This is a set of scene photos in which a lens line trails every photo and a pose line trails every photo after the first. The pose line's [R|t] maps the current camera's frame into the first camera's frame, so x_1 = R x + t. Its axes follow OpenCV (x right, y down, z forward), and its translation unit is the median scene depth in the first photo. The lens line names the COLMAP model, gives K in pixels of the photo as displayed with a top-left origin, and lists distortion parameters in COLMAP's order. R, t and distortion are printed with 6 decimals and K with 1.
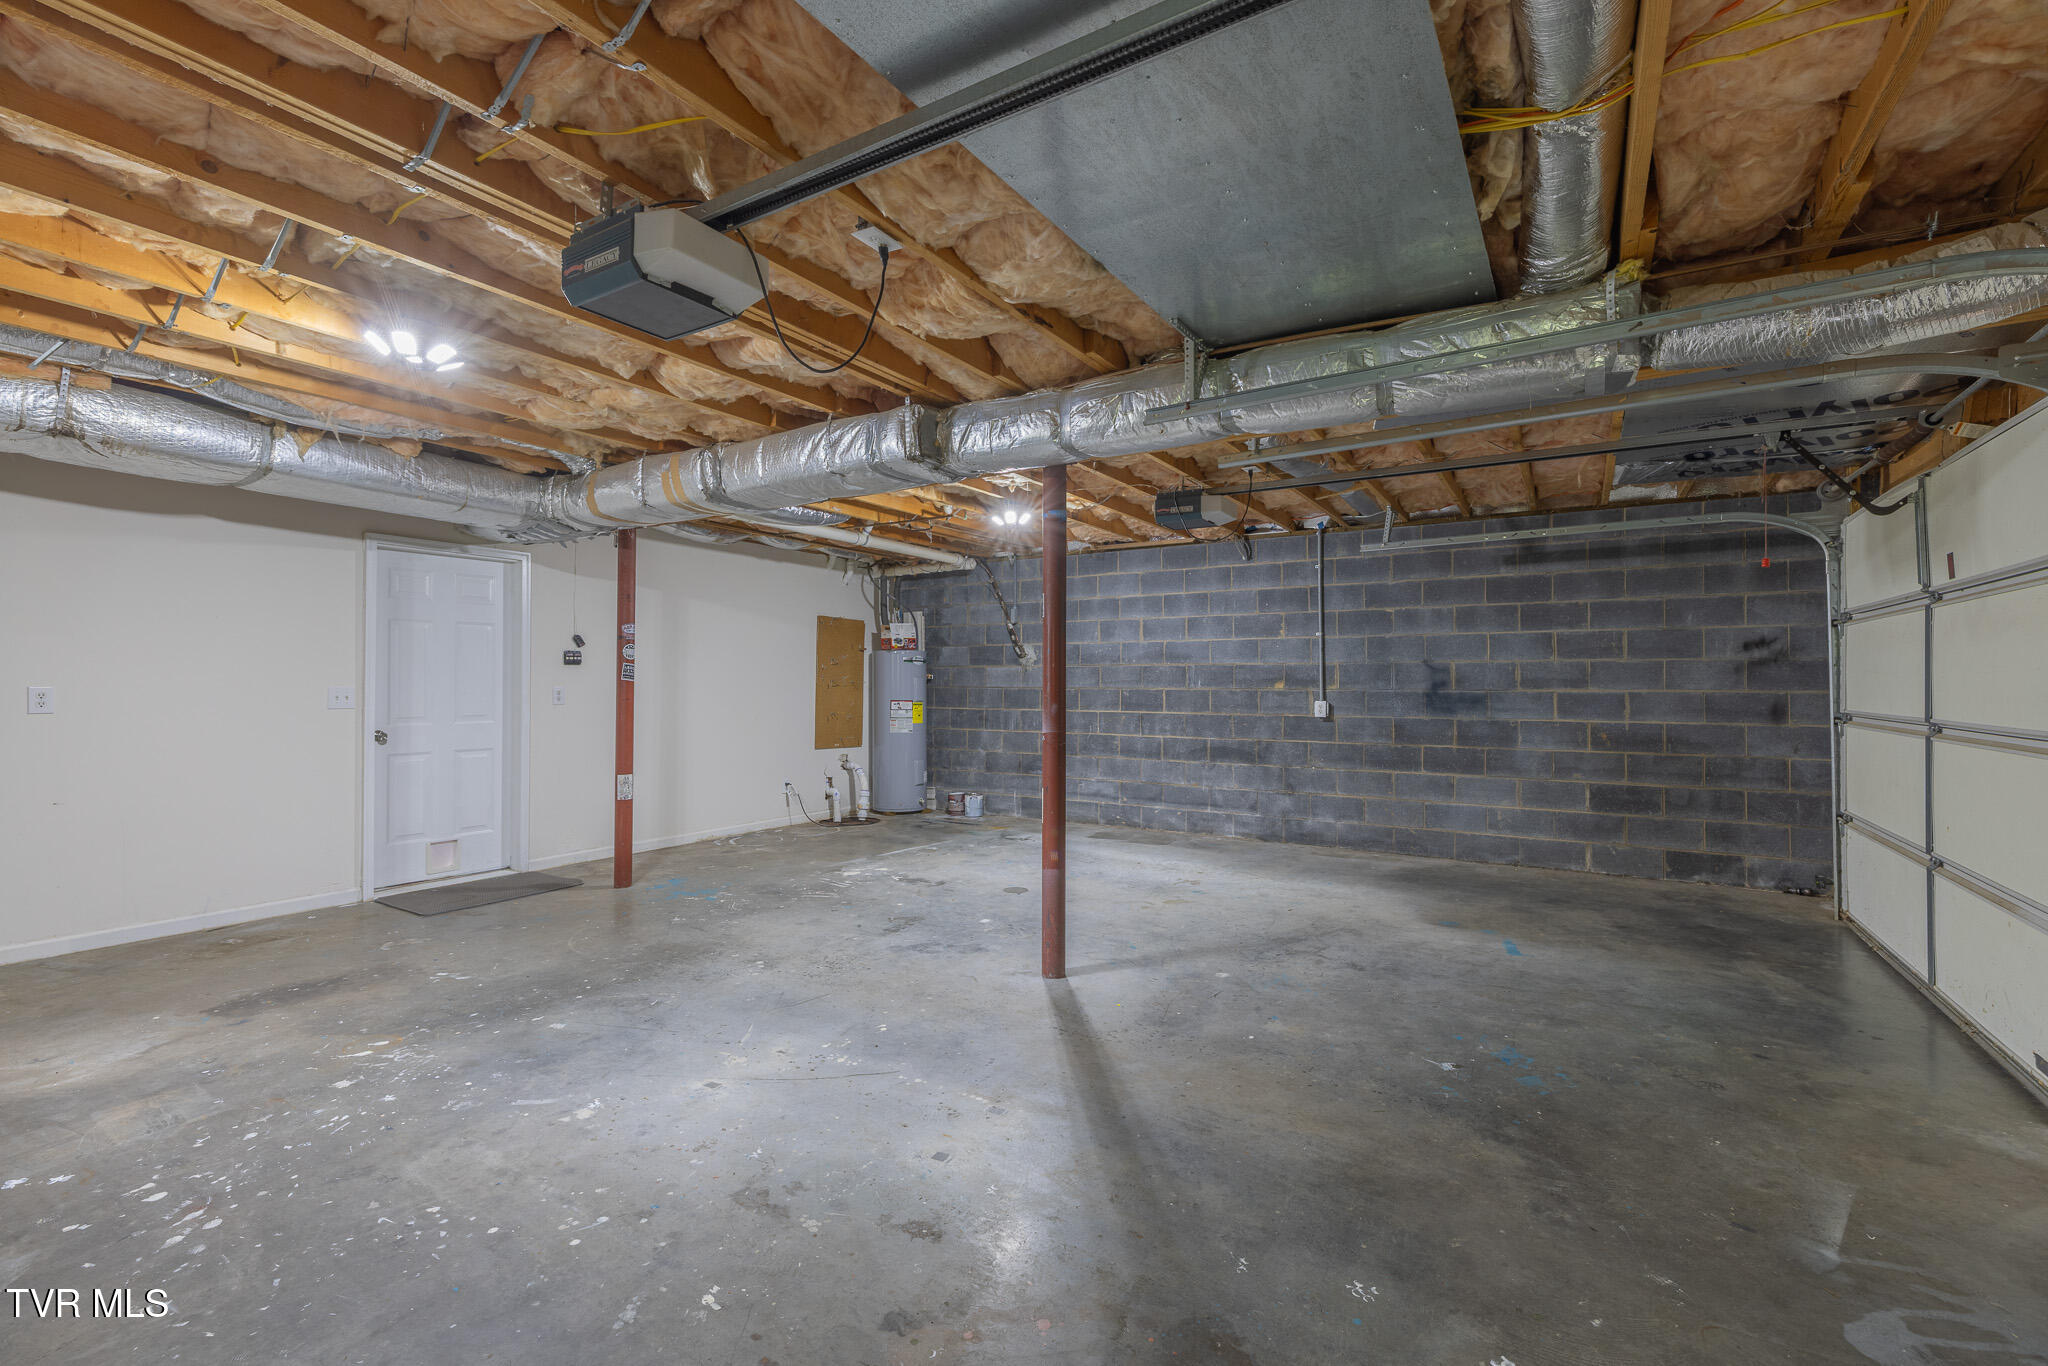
lens RADIAL K [[858.5, 0, 1006.7], [0, 858.5, 680.7], [0, 0, 1]] dist [-0.000808, -0.000171]
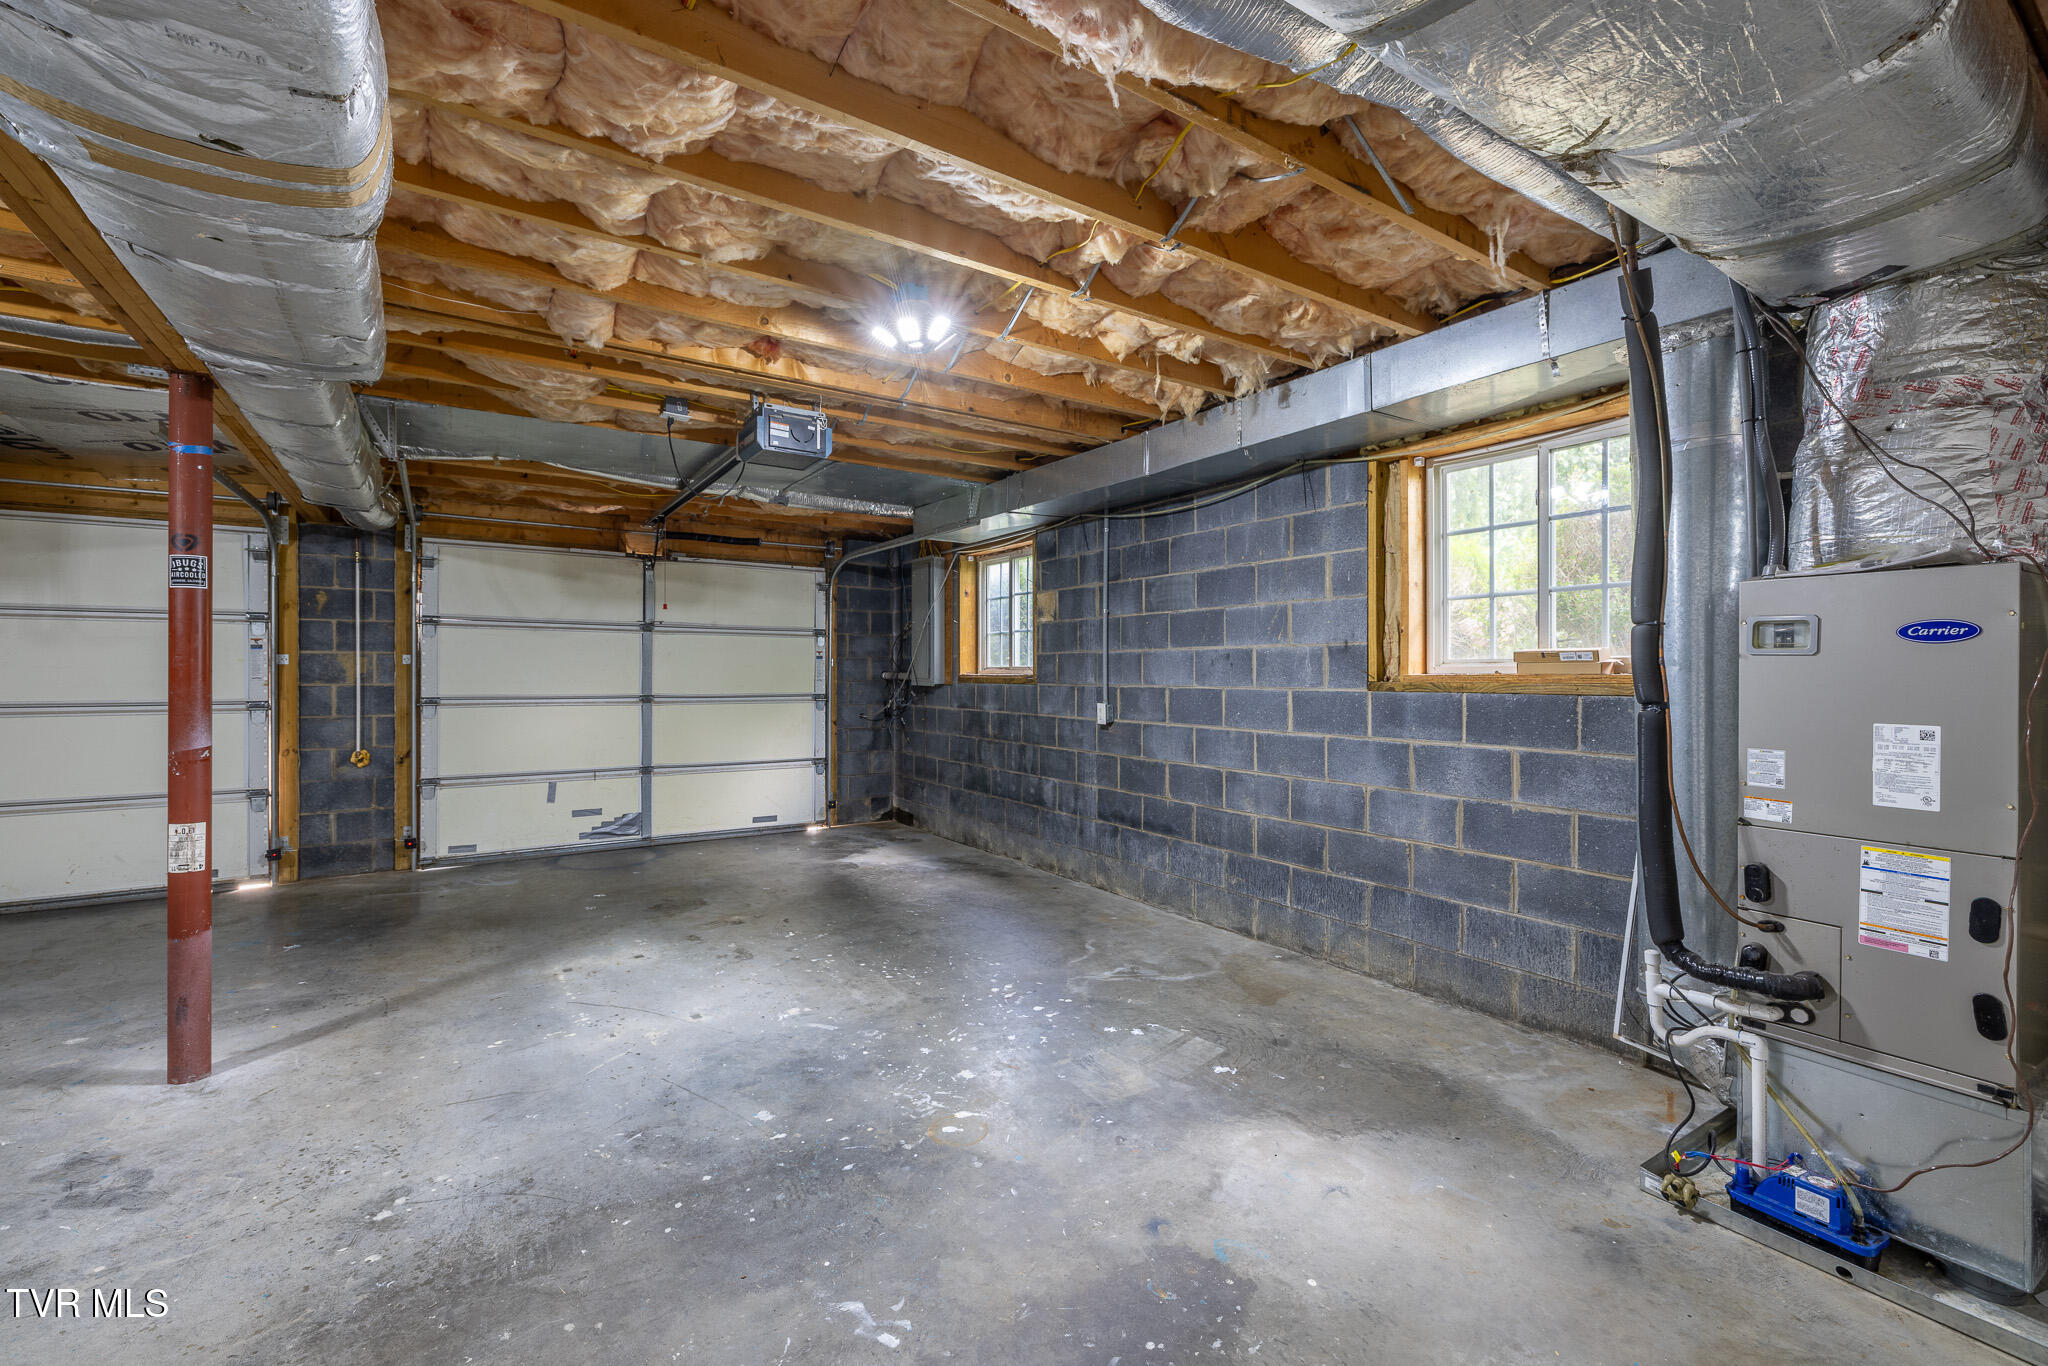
lens RADIAL K [[858.5, 0, 1006.7], [0, 858.5, 680.7], [0, 0, 1]] dist [-0.000808, -0.000171]
pose [[-0.905959, -0.007745, 0.423295, -1.165365], [-0.003874, 0.999942, 0.010003, -0.013058], [-0.423348, 0.007423, -0.905937, 1.782315]]
